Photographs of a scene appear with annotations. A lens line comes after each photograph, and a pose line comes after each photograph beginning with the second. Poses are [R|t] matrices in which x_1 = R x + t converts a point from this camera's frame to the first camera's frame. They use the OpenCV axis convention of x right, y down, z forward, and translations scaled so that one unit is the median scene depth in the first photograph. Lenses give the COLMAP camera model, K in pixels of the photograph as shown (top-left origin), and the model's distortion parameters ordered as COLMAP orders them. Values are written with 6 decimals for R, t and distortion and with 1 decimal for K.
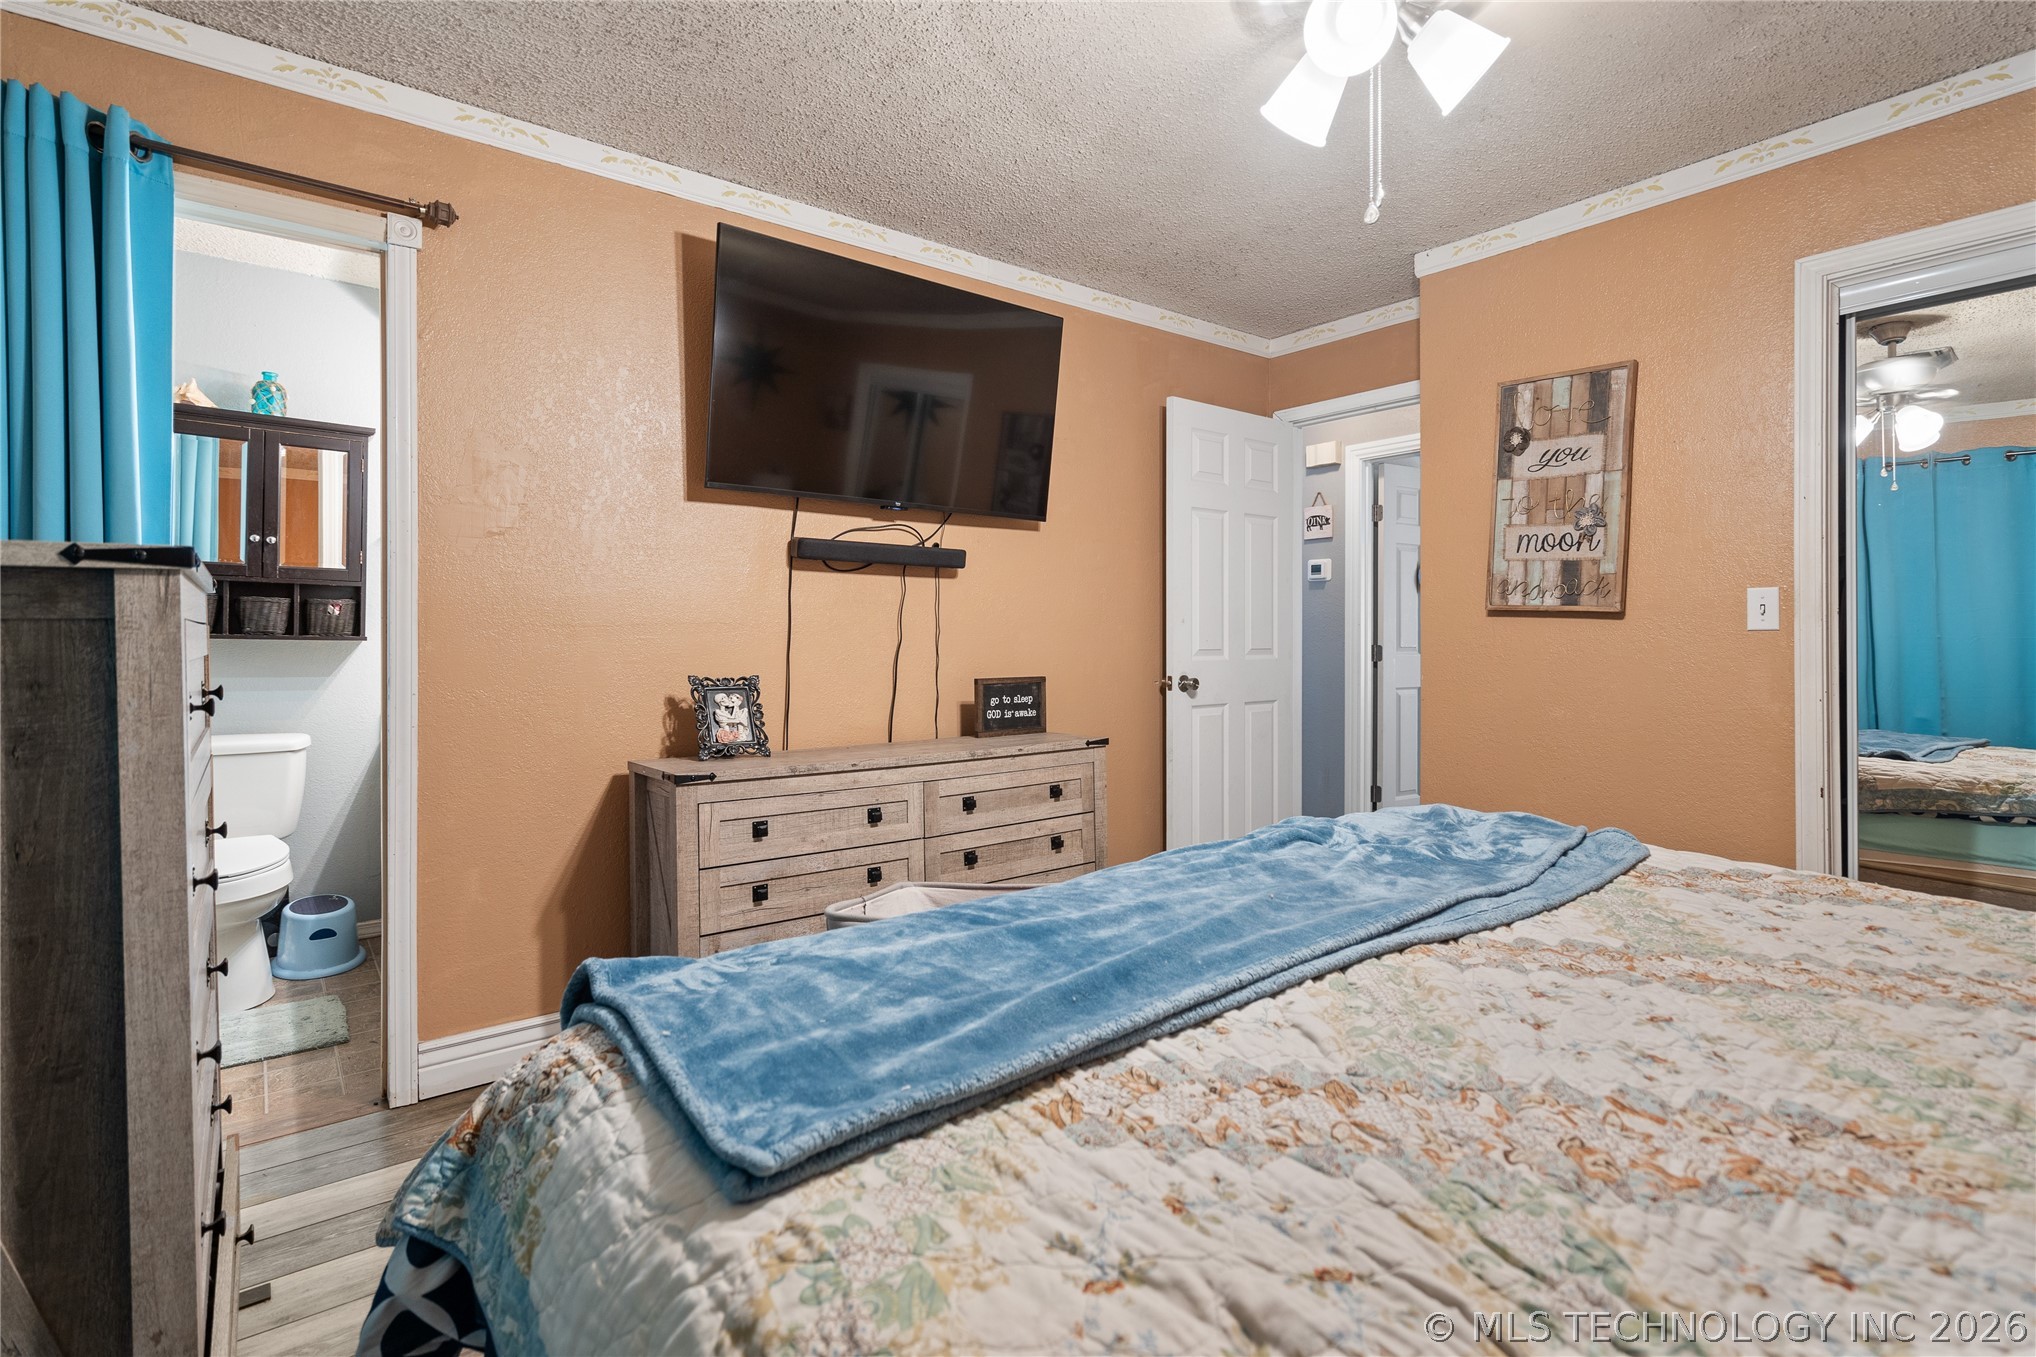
lens RADIAL K [[958.5, 0, 1018.1], [0, 958.5, 643.0], [0, 0, 1]] dist [-0.004354, 0.001726]
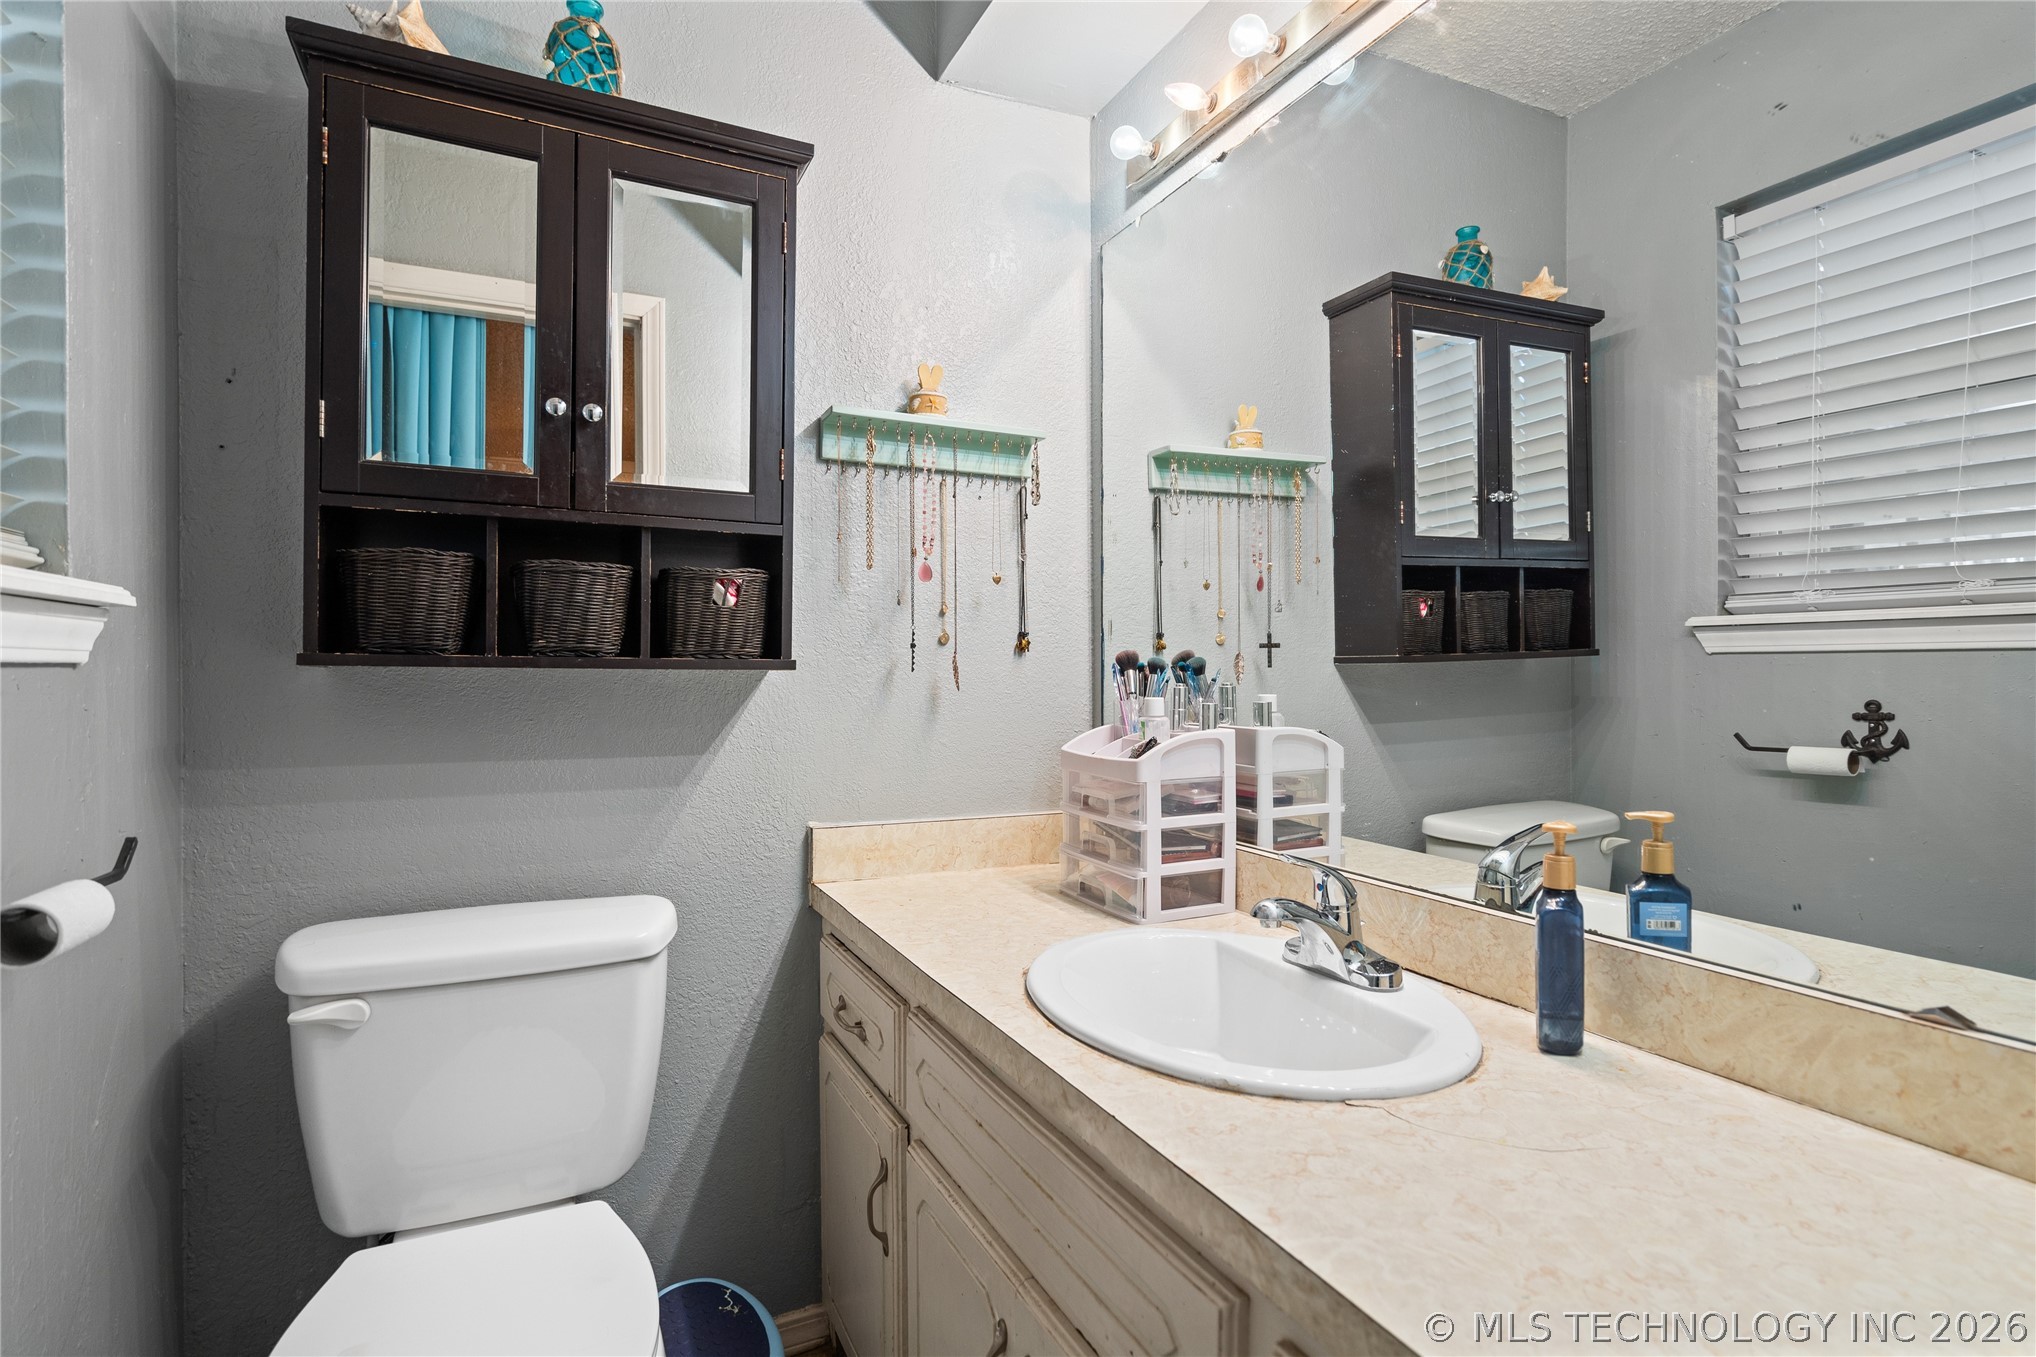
lens RADIAL K [[958.5, 0, 1015.3], [0, 958.5, 667.7], [0, 0, 1]] dist [-0.004354, 0.001726]
pose [[0.980610, -0.002059, -0.195958, -0.525650], [0.002549, 0.999994, 0.002250, -0.004431], [0.195952, -0.002705, 0.980610, 0.638929]]
